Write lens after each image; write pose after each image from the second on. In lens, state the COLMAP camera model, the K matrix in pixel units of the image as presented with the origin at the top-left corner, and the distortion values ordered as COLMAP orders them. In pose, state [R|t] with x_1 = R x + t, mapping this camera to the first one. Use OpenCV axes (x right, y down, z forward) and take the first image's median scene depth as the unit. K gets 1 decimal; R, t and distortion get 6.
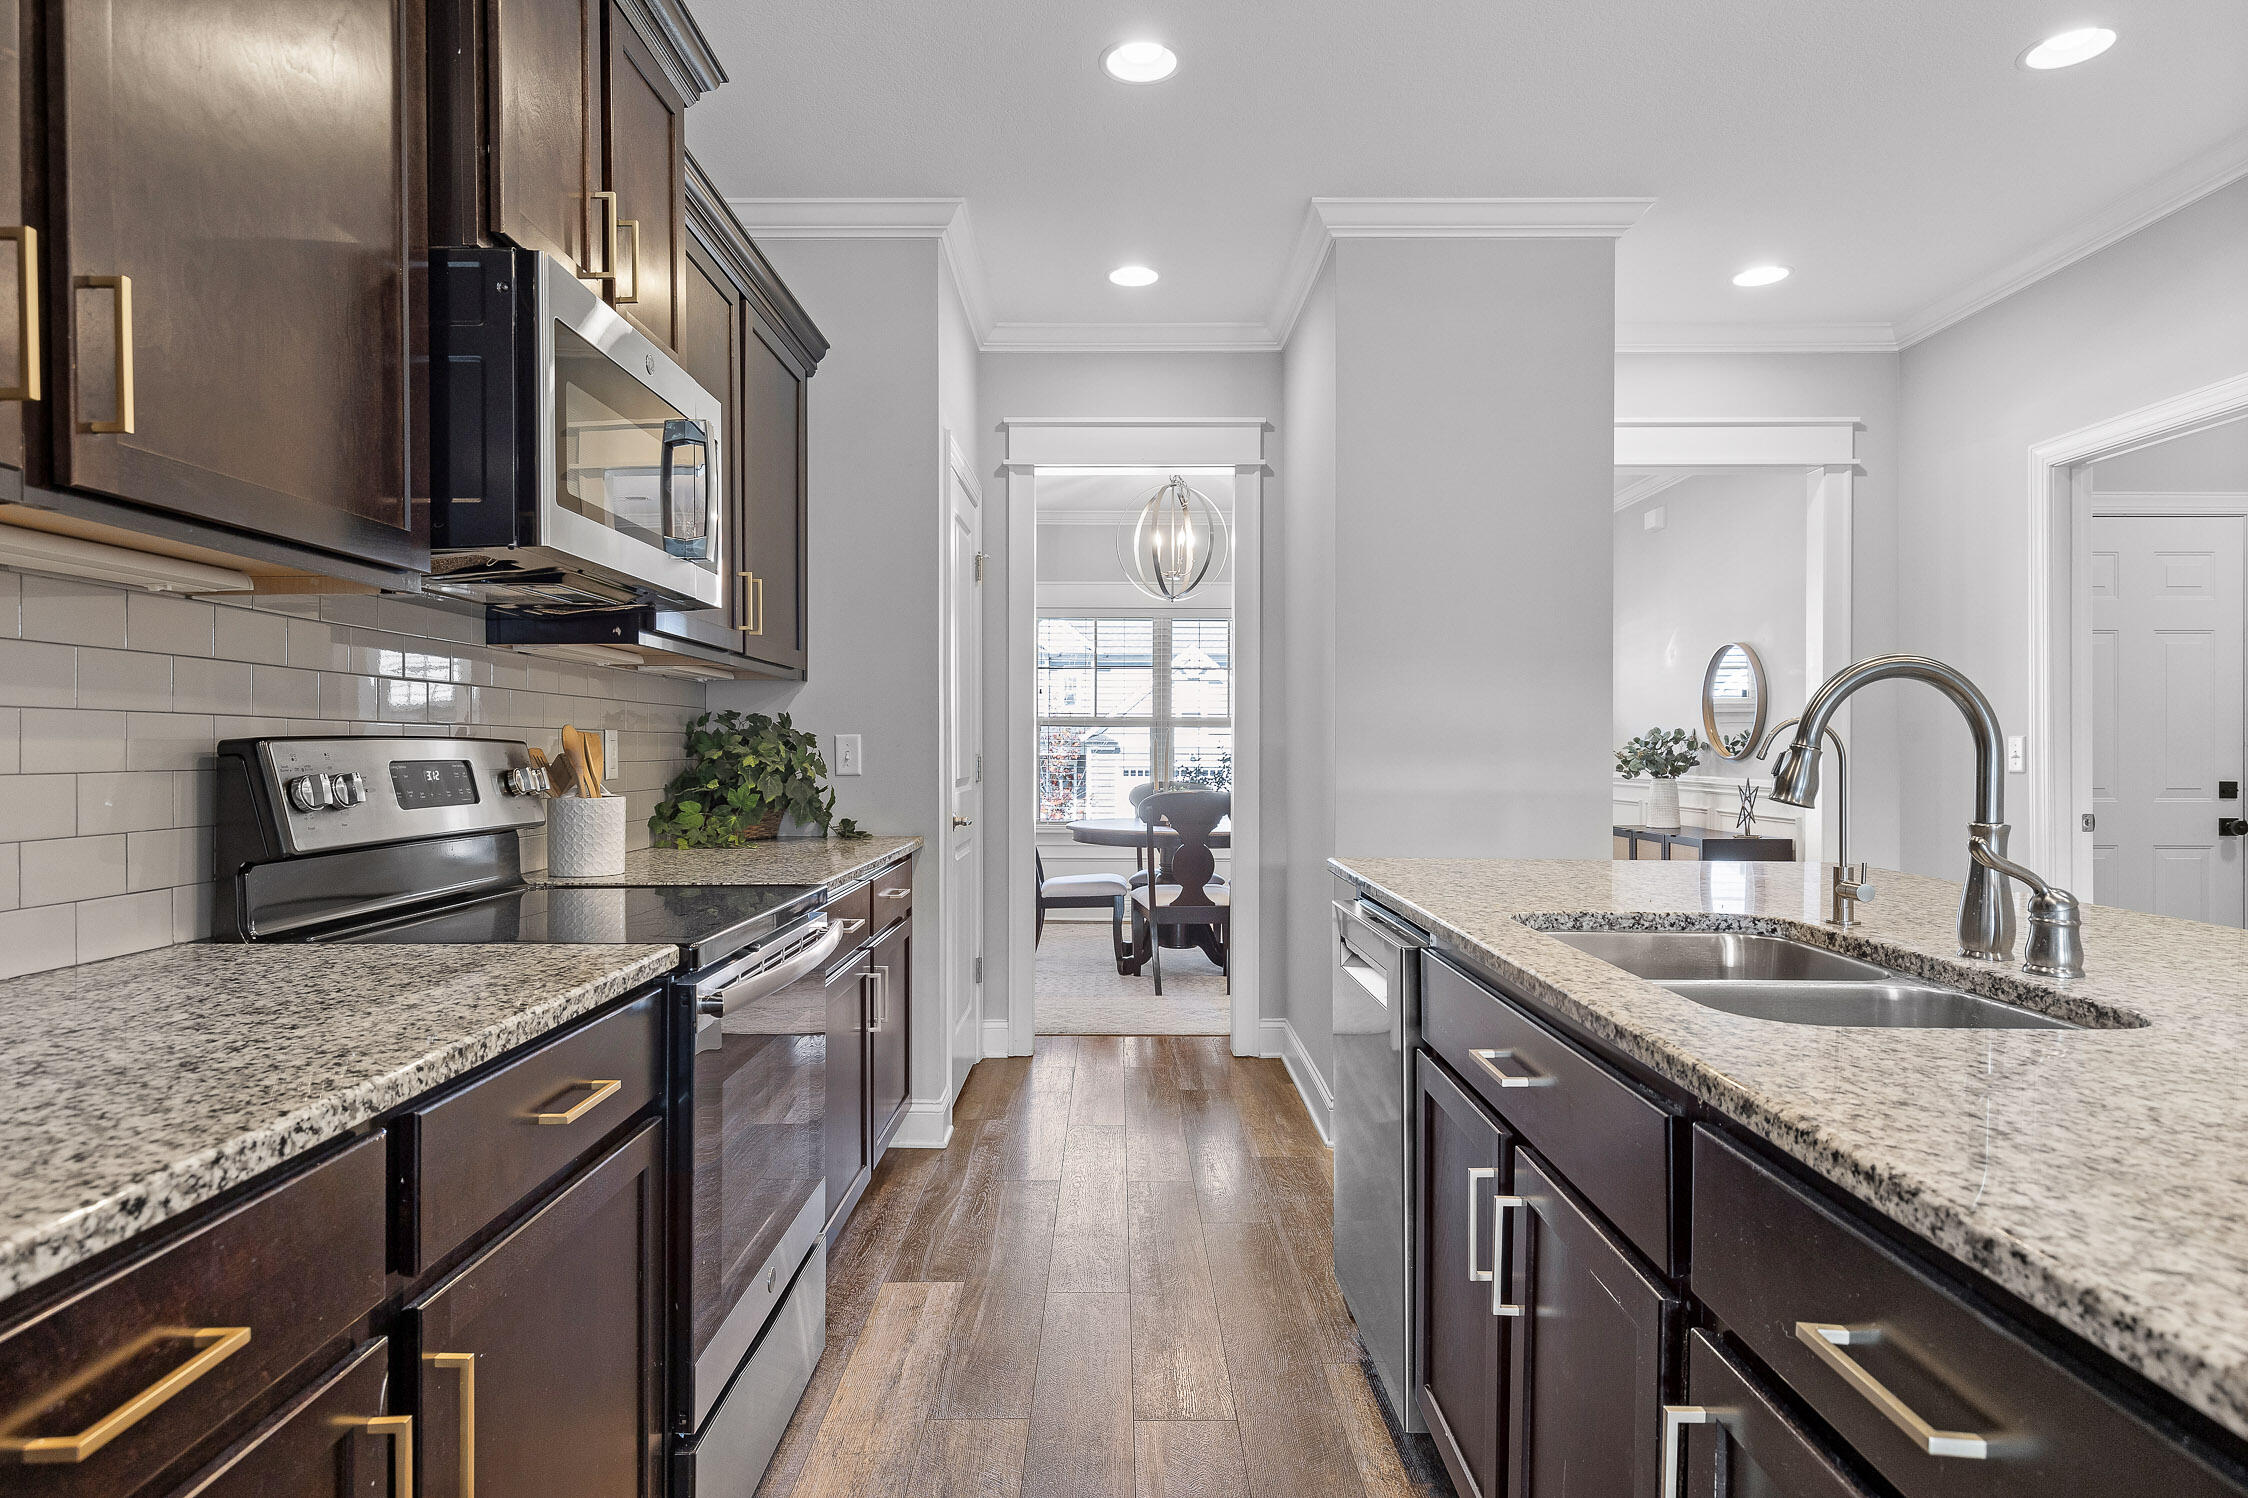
lens RADIAL K [[1253.8, 0, 1107.8], [0, 1253.8, 757.5], [0, 0, 1]] dist [0.001005, 0.001404]
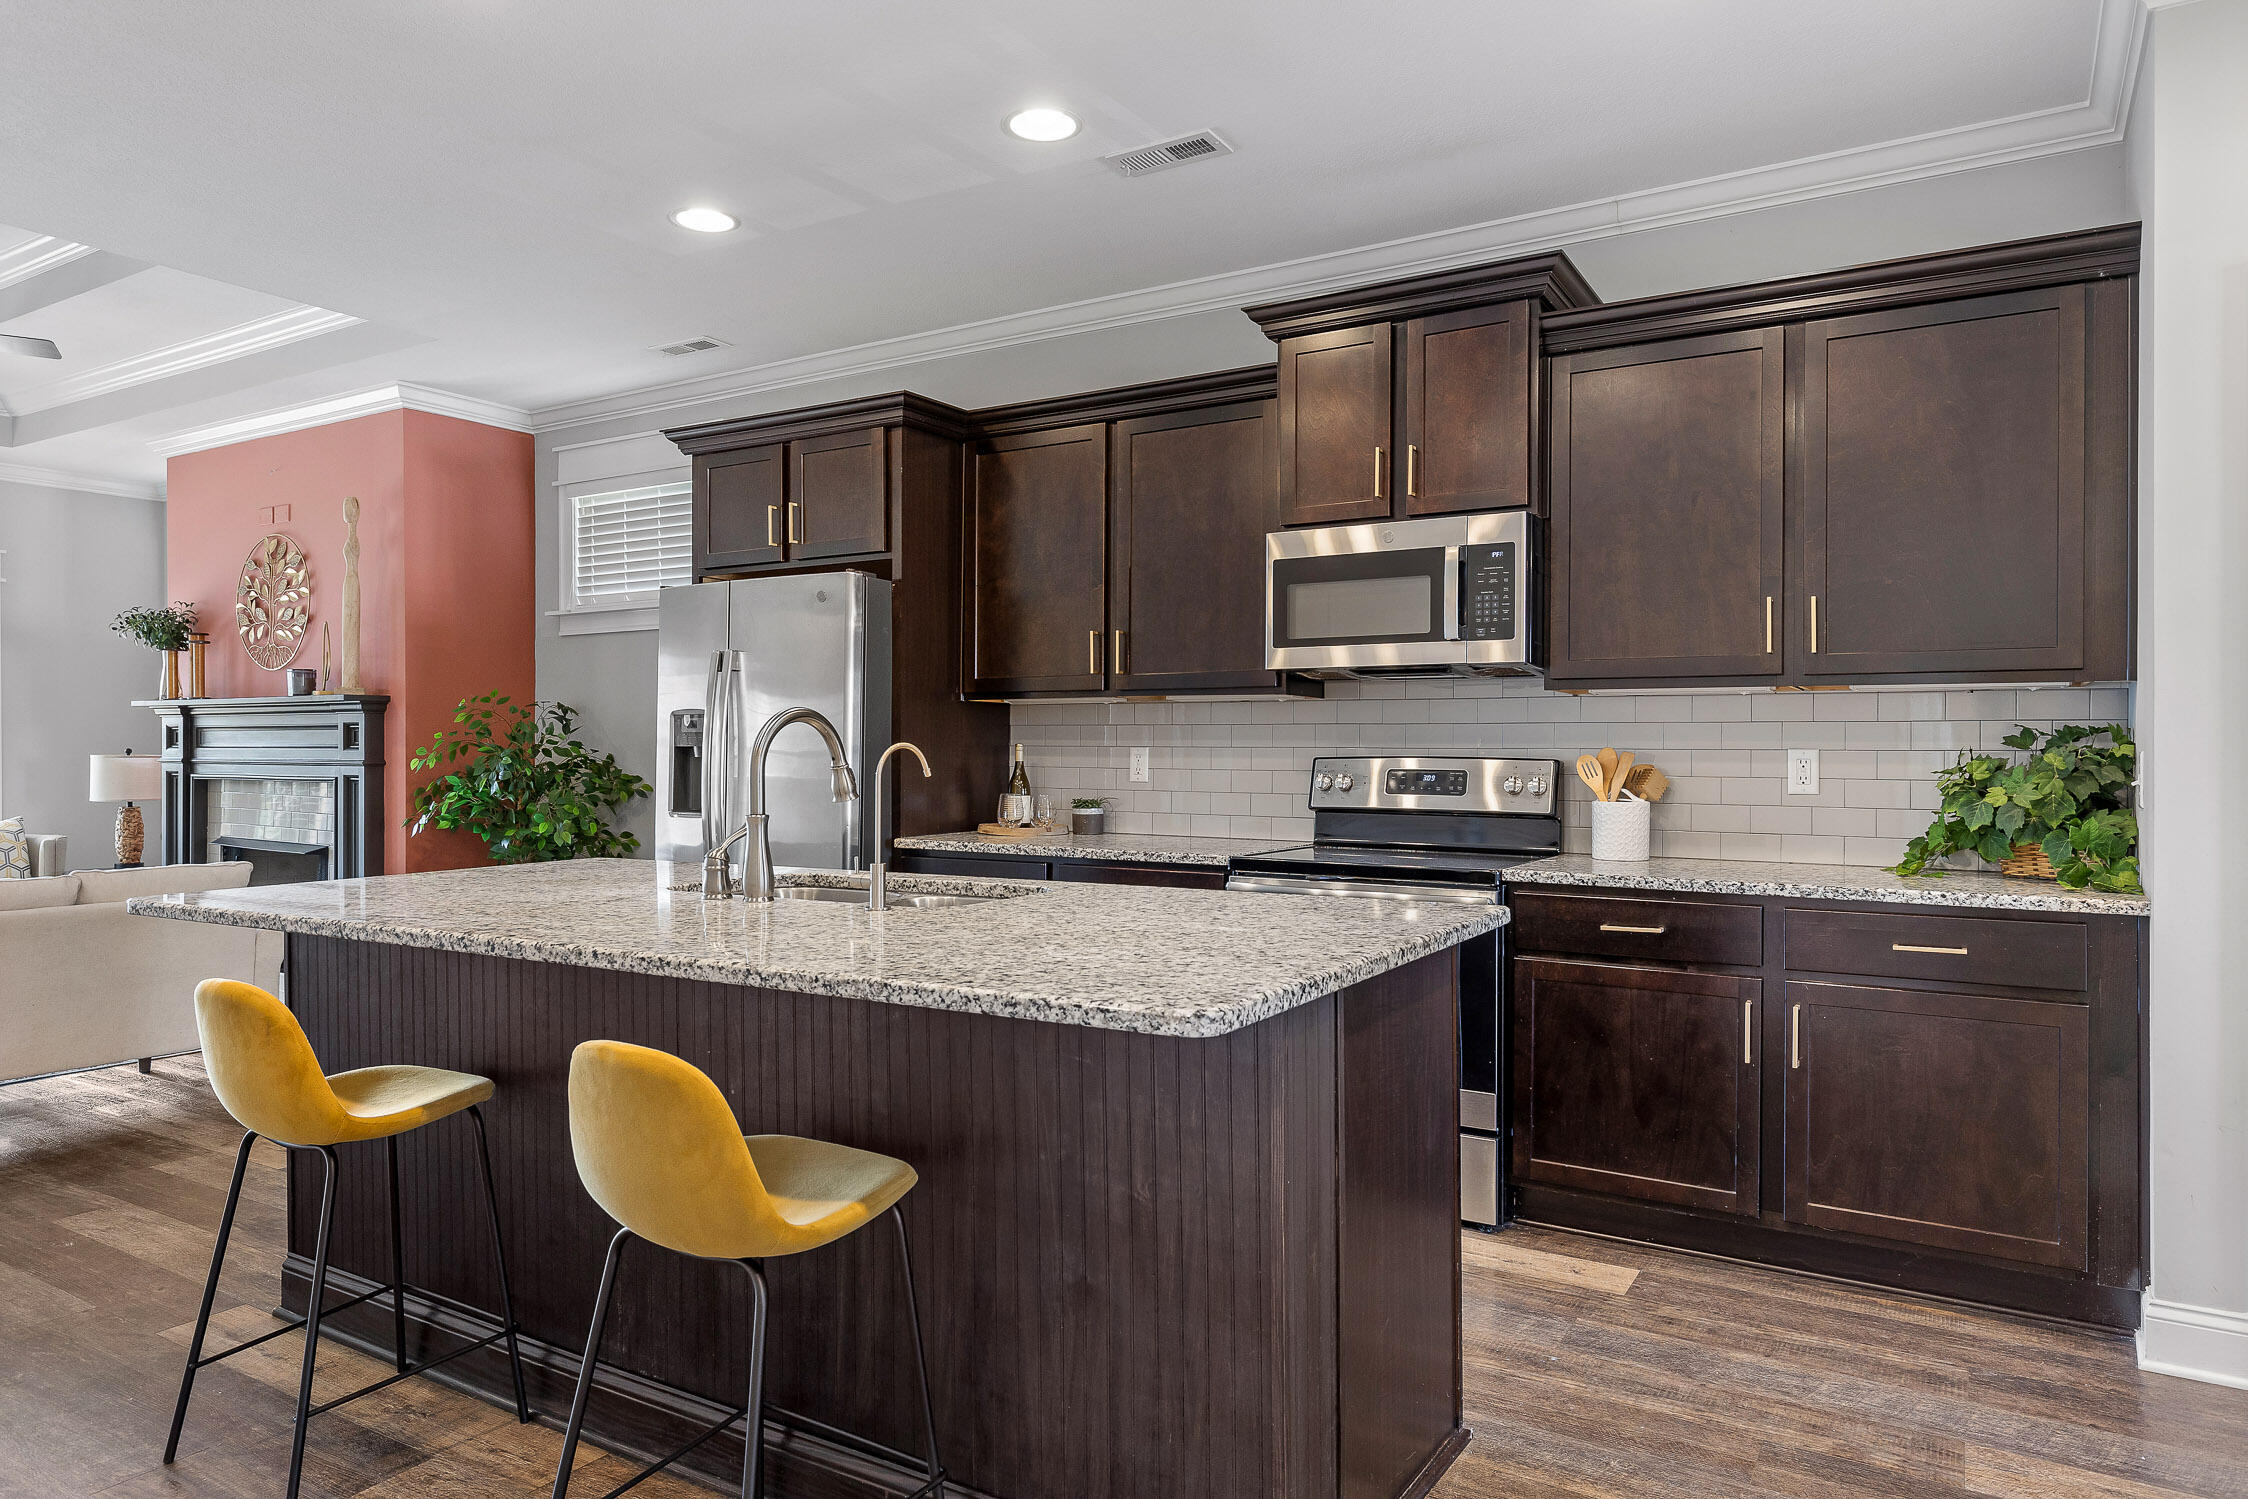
lens RADIAL K [[1388.0, 0, 1118.8], [0, 1388.0, 752.4], [0, 0, 1]] dist [0.002328, -0.001812]
pose [[-0.516680, -0.002404, -0.856175, 1.316138], [-0.011818, 0.999921, 0.004324, -0.023416], [0.856097, 0.012353, -0.516668, 1.538635]]
